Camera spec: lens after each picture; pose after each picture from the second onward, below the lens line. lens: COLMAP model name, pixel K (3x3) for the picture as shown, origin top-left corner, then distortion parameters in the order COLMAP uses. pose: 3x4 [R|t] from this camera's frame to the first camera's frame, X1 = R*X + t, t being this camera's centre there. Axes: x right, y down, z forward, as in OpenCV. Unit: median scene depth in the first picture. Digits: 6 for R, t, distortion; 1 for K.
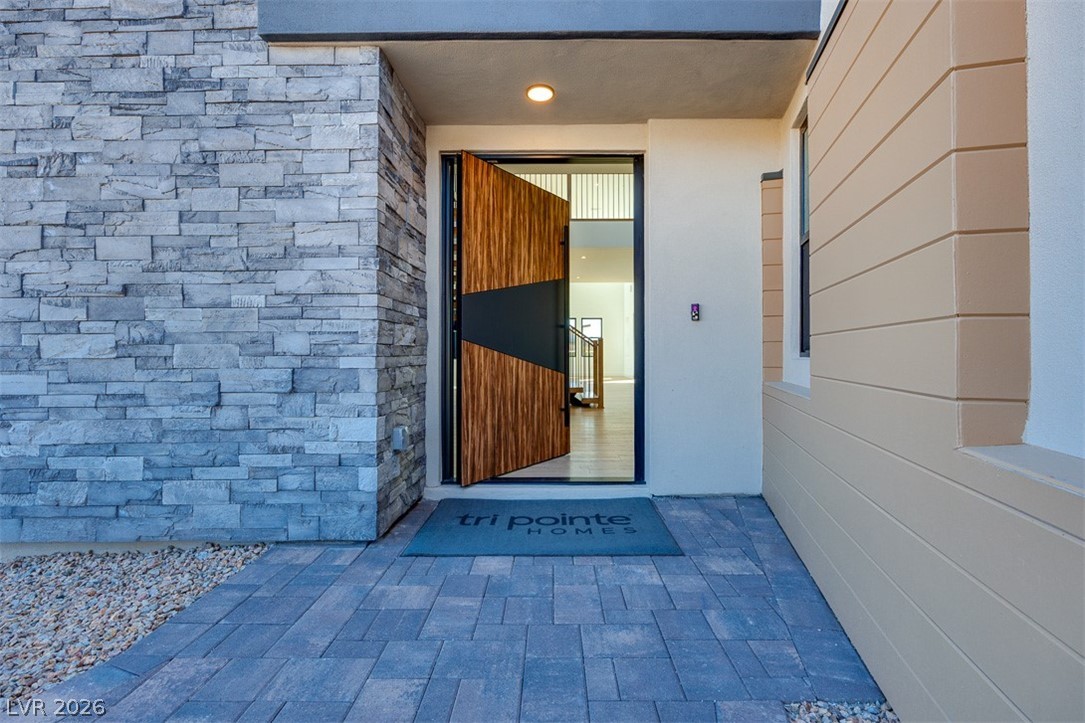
lens RADIAL K [[419.9, 0, 564.0], [0, 419.9, 357.4], [0, 0, 1]] dist [-0.002426, -0.000680]
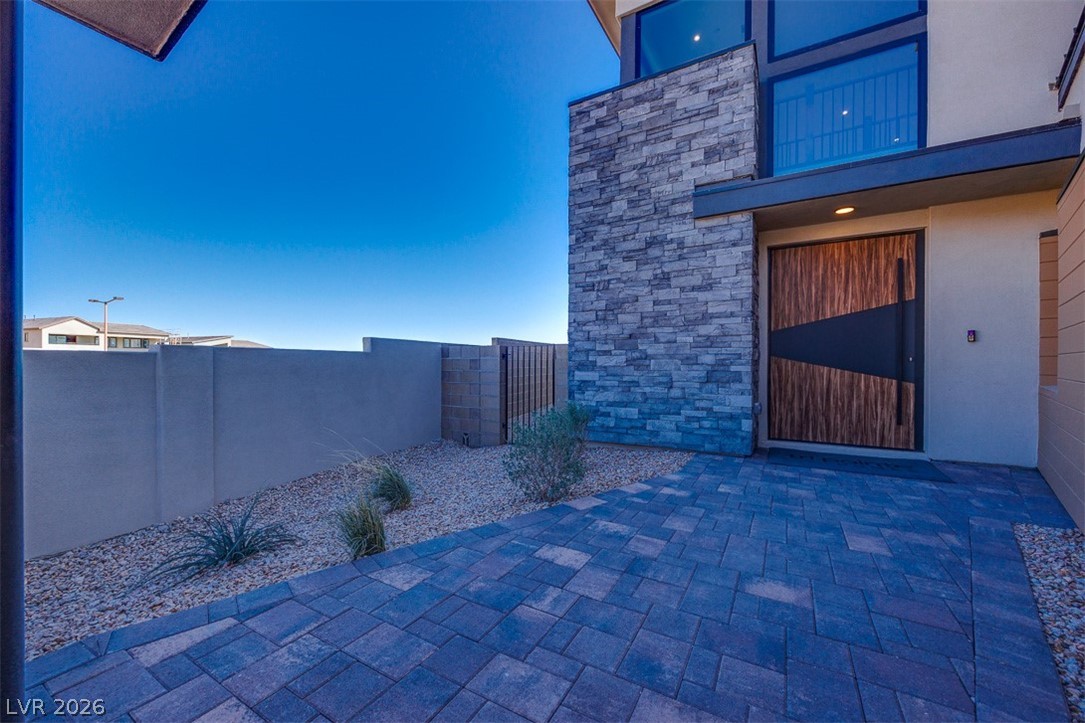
lens RADIAL K [[419.9, 0, 538.3], [0, 419.9, 365.0], [0, 0, 1]] dist [-0.002426, -0.000680]
pose [[0.859330, 0.004330, -0.511403, -0.292447], [0.000149, 0.999962, 0.008716, -0.022457], [0.511421, -0.007566, 0.859297, -1.266300]]
